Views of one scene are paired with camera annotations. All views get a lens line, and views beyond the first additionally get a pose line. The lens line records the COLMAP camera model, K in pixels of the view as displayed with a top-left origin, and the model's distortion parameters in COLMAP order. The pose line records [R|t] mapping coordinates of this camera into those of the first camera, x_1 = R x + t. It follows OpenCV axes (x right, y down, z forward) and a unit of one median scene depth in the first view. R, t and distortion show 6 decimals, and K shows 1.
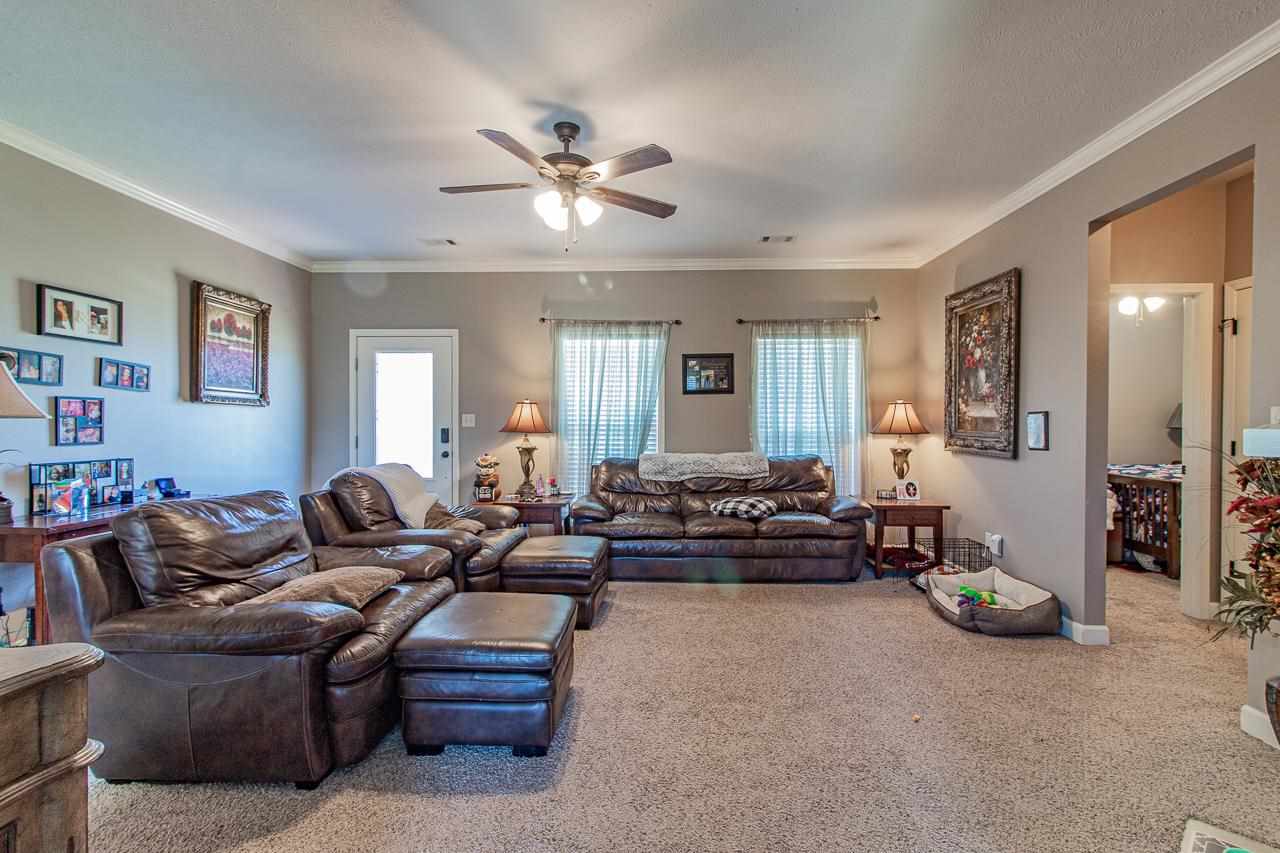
lens RADIAL K [[601.2, 0, 645.5], [0, 601.2, 427.0], [0, 0, 1]] dist [-0.002272, -0.000158]
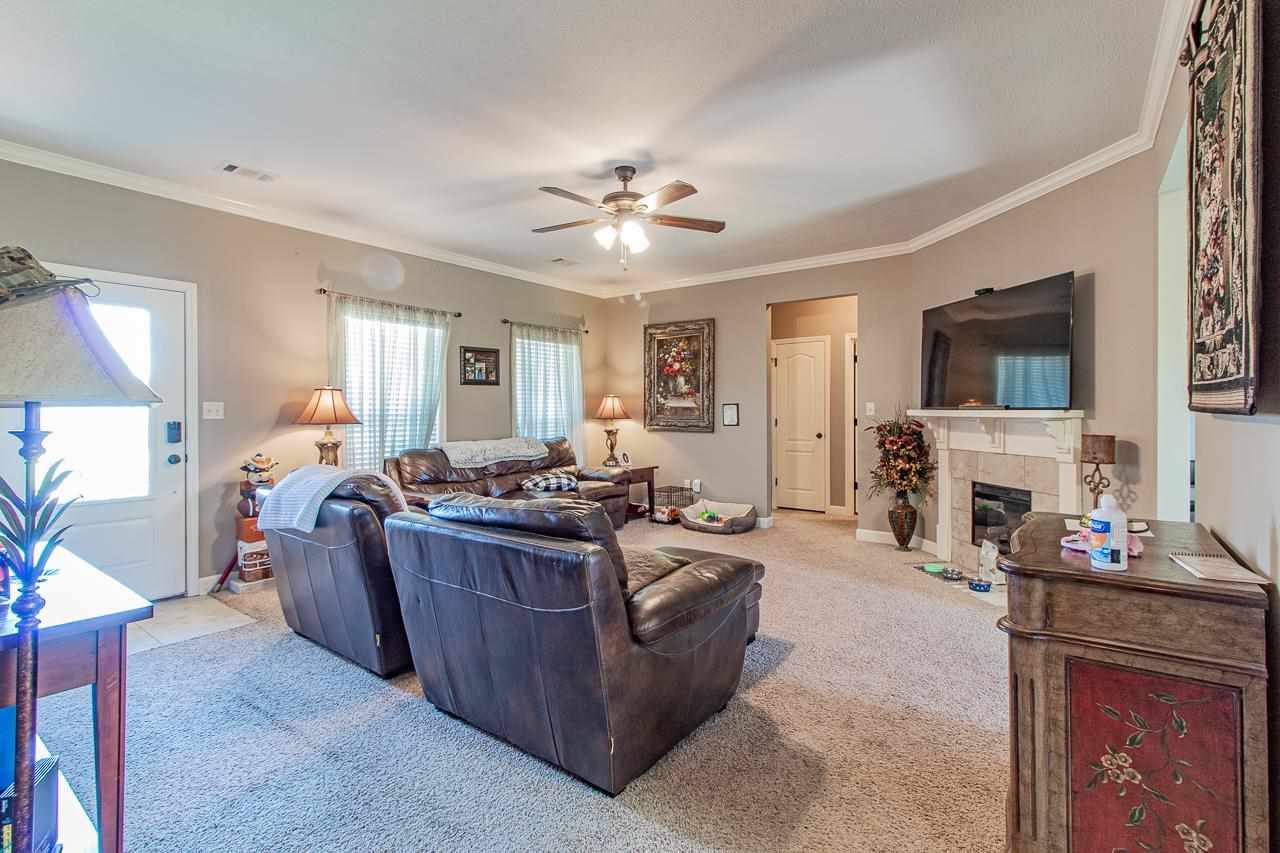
lens RADIAL K [[587.6, 0, 646.3], [0, 587.6, 411.1], [0, 0, 1]] dist [0.003077, 0.000937]
pose [[0.570285, -0.004713, 0.821434, -0.729988], [0.011799, 0.999927, -0.002455, -0.002640], [-0.821362, 0.011092, 0.570299, 0.193025]]
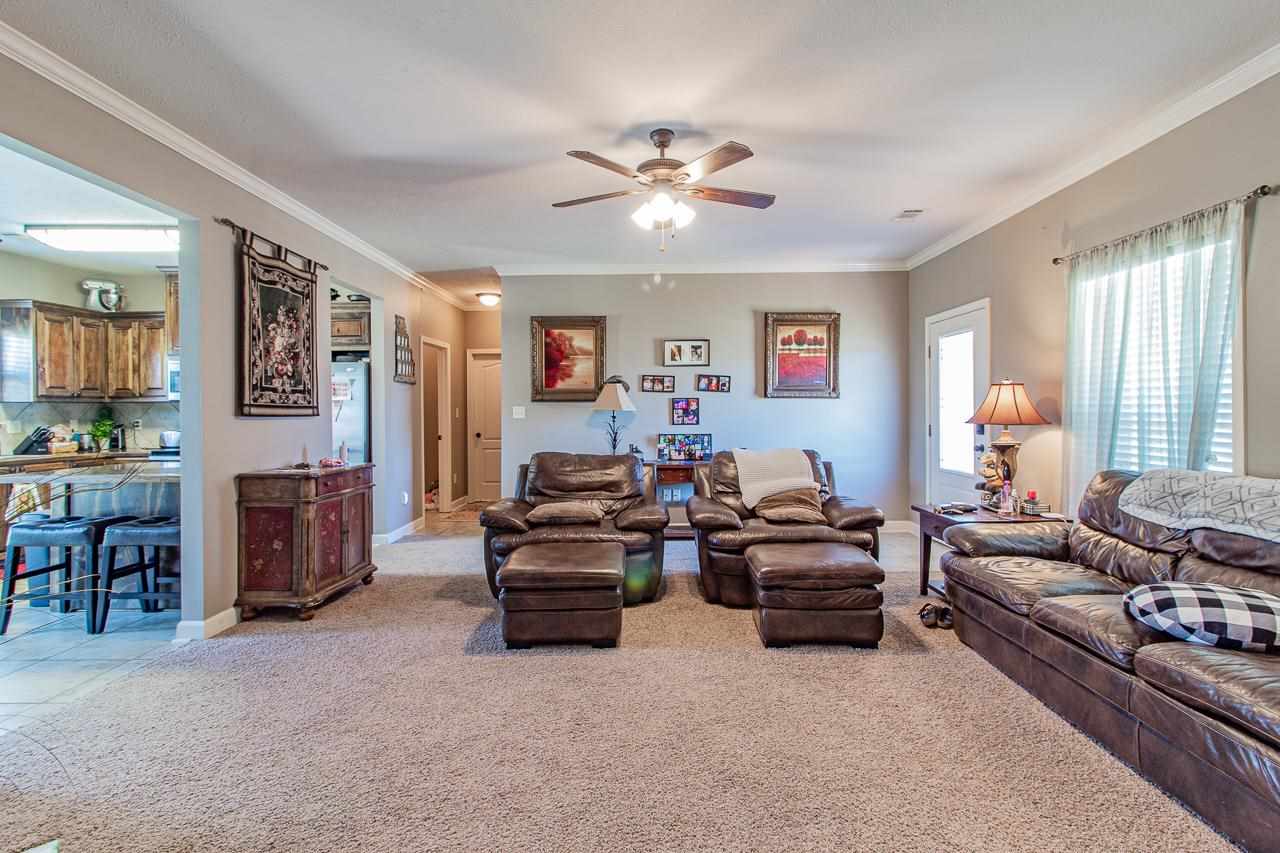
lens RADIAL K [[587.6, 0, 646.3], [0, 587.6, 411.1], [0, 0, 1]] dist [0.003077, 0.000937]
pose [[0.031164, -0.000922, -0.999514, 0.601600], [0.000659, 0.999999, -0.000902, -0.007472], [0.999514, -0.000631, 0.031165, 0.627964]]
